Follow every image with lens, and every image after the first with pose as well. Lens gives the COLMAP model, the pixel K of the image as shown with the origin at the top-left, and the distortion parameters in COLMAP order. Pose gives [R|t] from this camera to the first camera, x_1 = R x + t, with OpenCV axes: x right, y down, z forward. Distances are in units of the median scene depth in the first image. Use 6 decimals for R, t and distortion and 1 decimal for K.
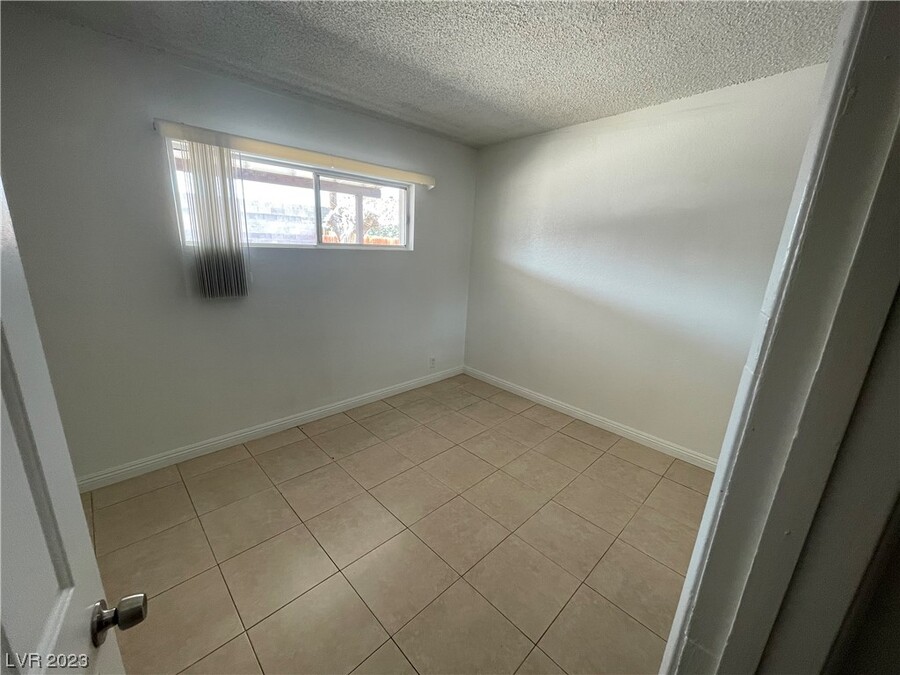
lens RADIAL K [[363.8, 0, 446.0], [0, 363.8, 342.0], [0, 0, 1]] dist [0.002190, 0.000736]
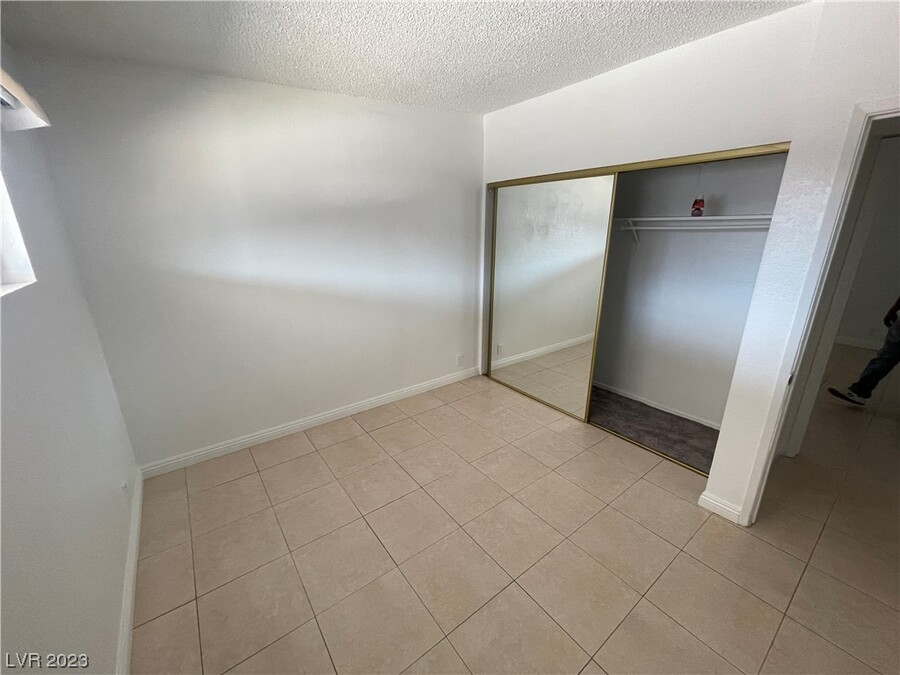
lens RADIAL K [[363.8, 0, 448.6], [0, 363.8, 341.2], [0, 0, 1]] dist [0.002190, 0.000736]
pose [[0.127615, -0.351101, 0.927601, -0.498746], [0.279601, 0.910051, 0.305992, -0.219101], [-0.951598, 0.220309, 0.214304, 0.570992]]
